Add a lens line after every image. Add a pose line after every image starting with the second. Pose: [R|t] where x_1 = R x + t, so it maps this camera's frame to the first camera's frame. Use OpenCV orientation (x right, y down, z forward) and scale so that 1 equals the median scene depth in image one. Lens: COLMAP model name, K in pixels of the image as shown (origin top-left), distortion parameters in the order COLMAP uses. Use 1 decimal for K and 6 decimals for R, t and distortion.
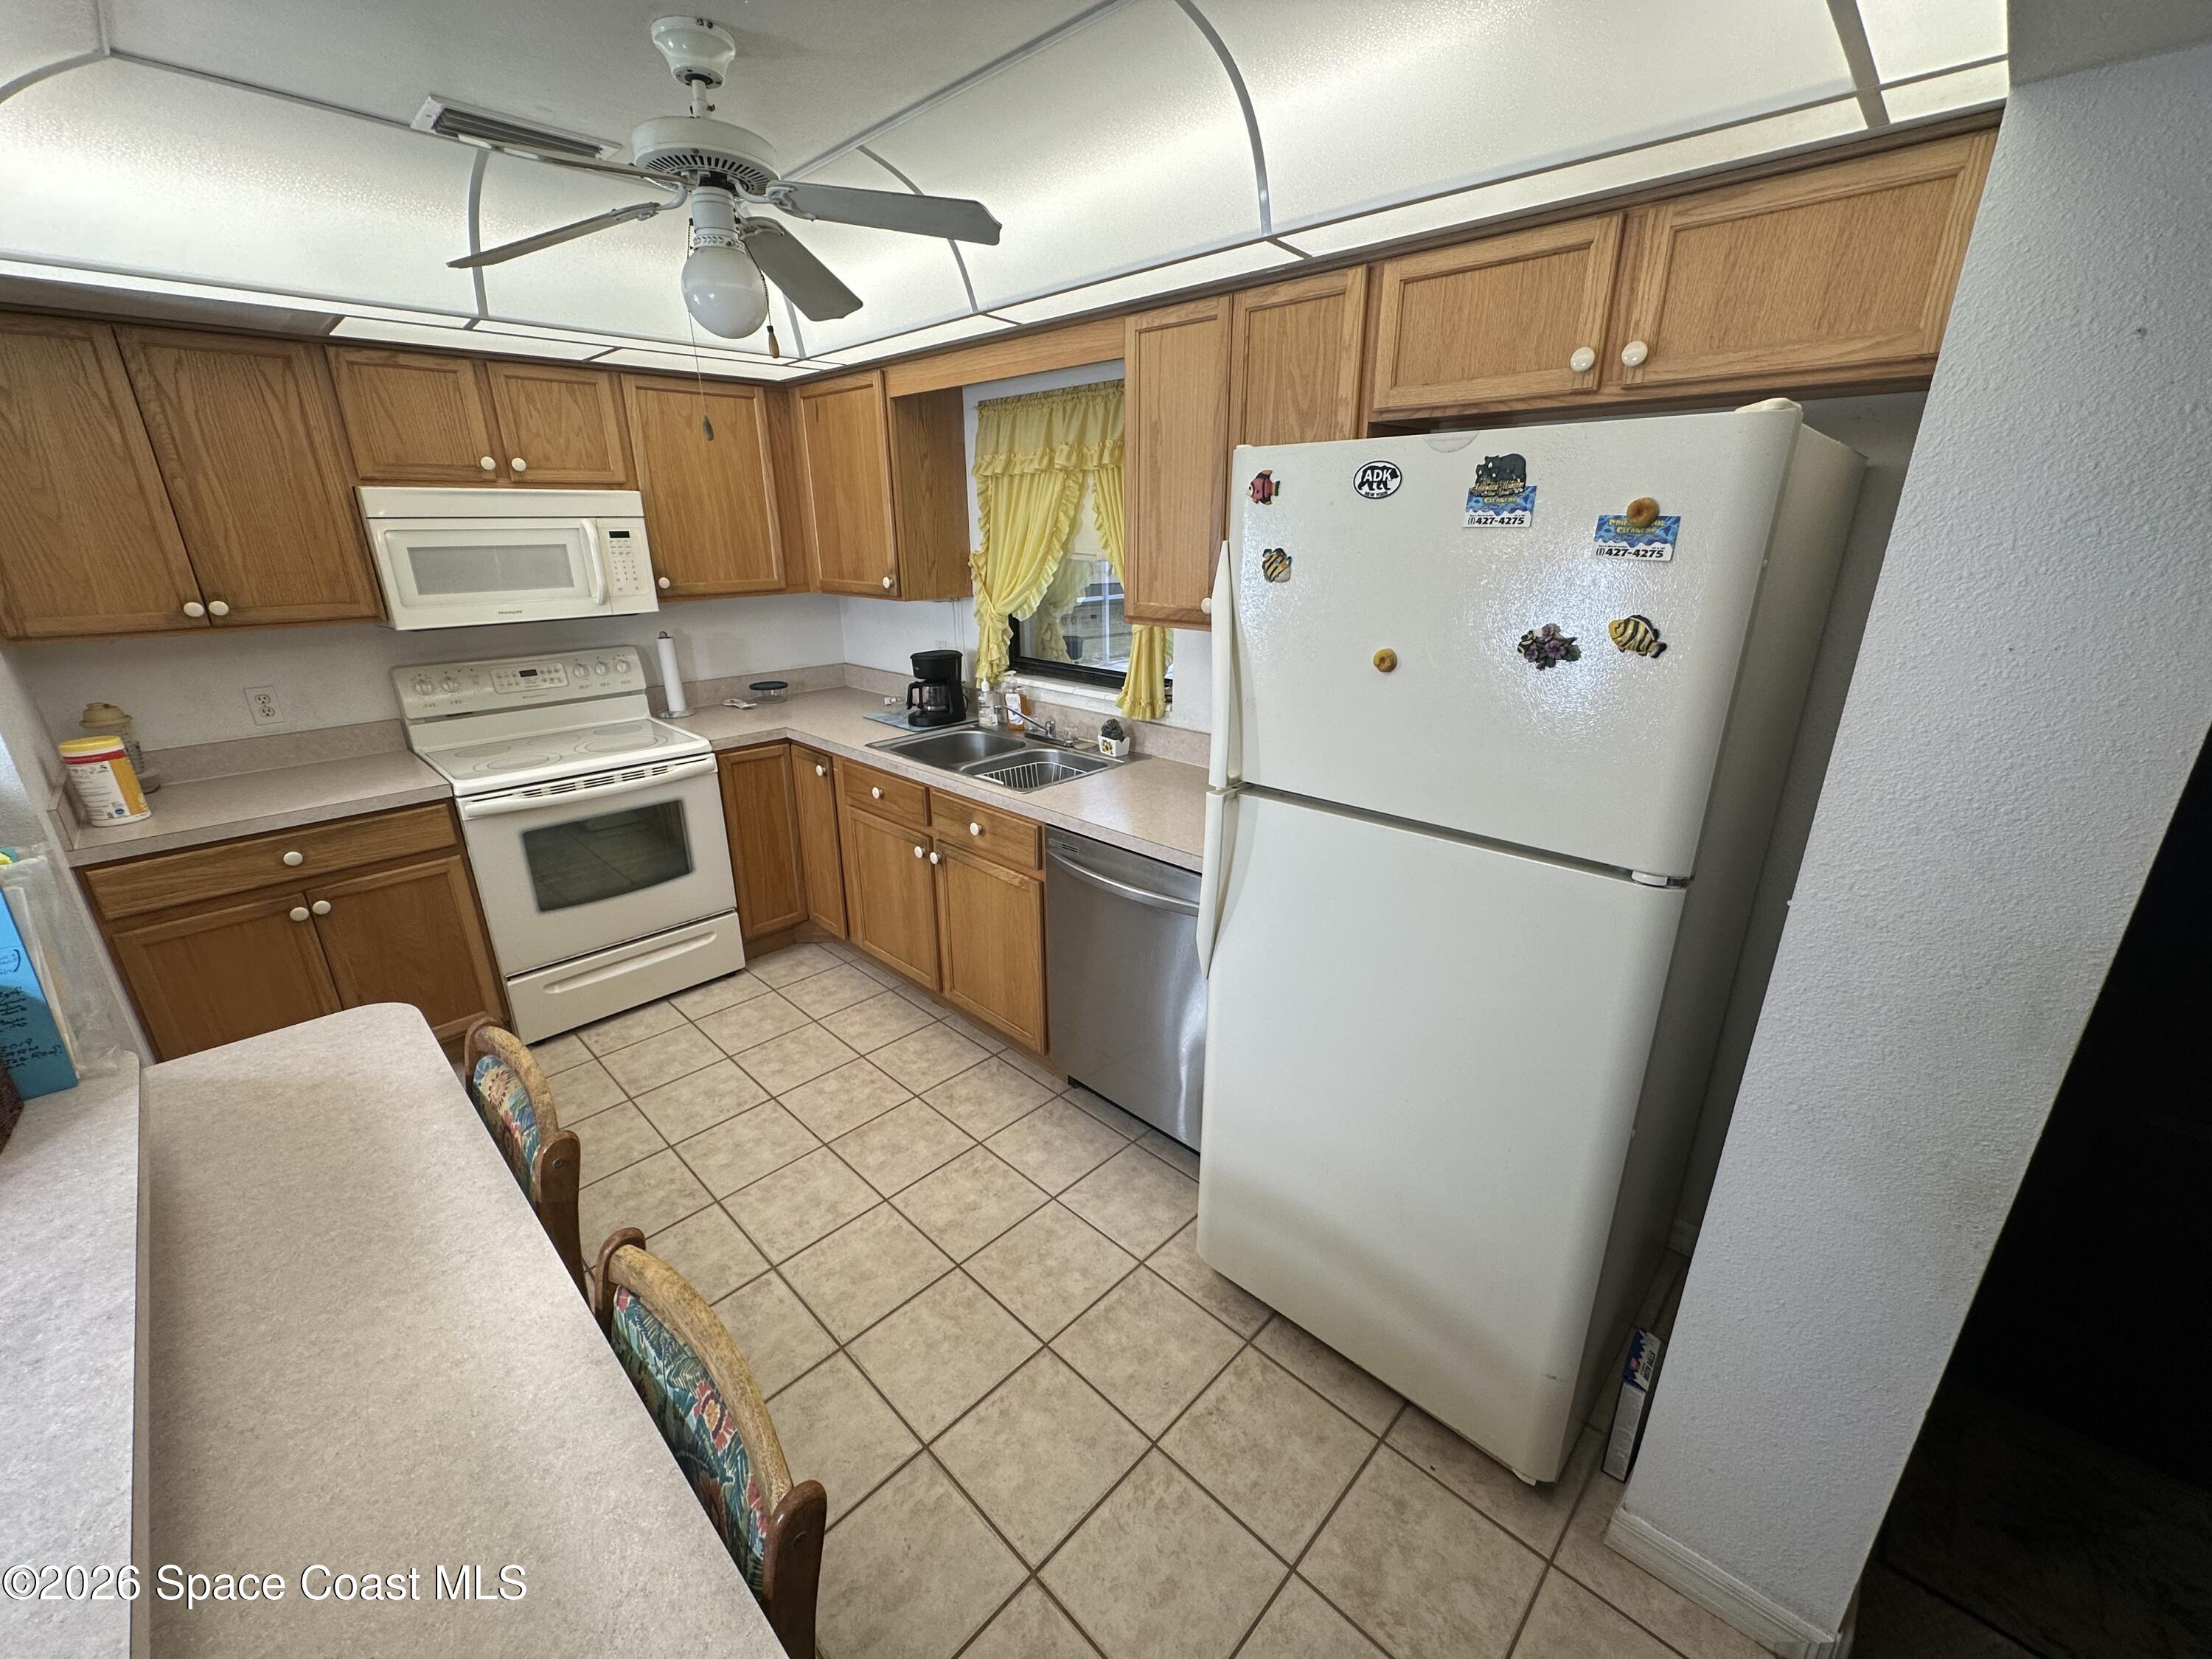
lens RADIAL K [[881.4, 0, 1097.5], [0, 881.4, 825.2], [0, 0, 1]] dist [-0.004218, 0.001277]
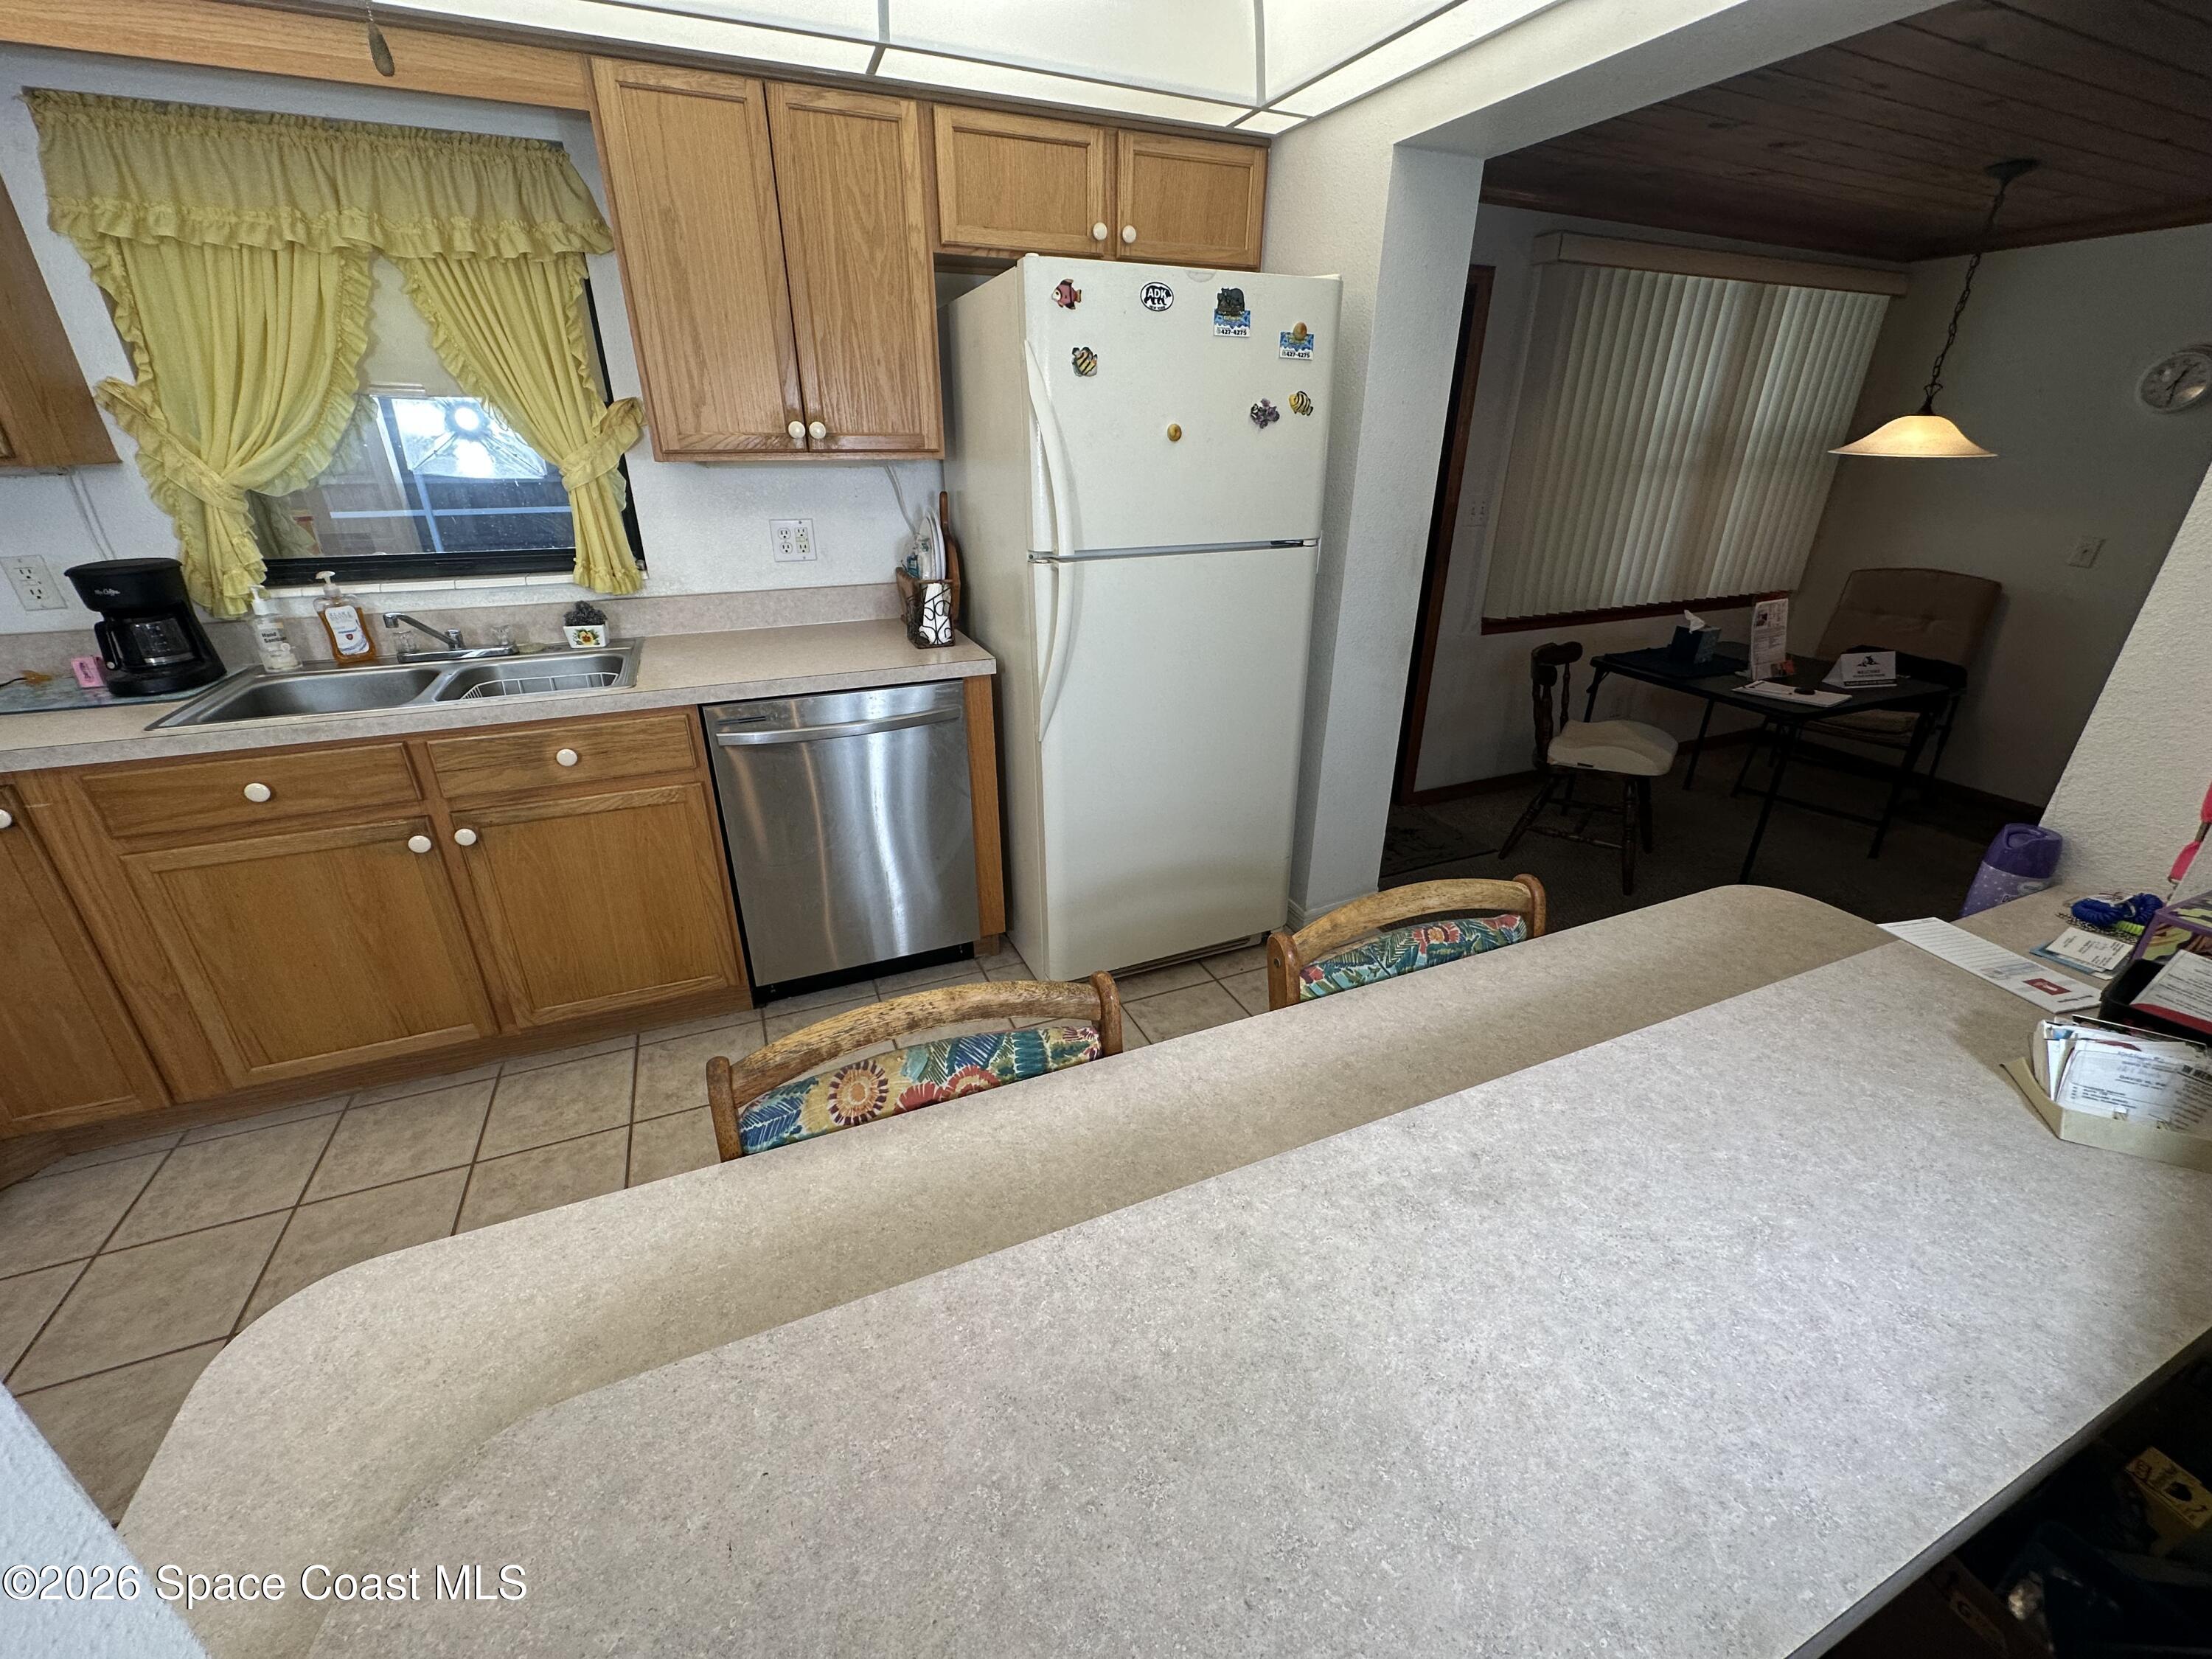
lens RADIAL K [[881.4, 0, 1097.3], [0, 881.4, 827.8], [0, 0, 1]] dist [-0.004218, 0.001277]
pose [[0.387530, -0.370478, 0.844137, -0.830289], [0.295051, 0.917370, 0.267166, -0.010903], [-0.873364, 0.145529, 0.464818, 0.372565]]
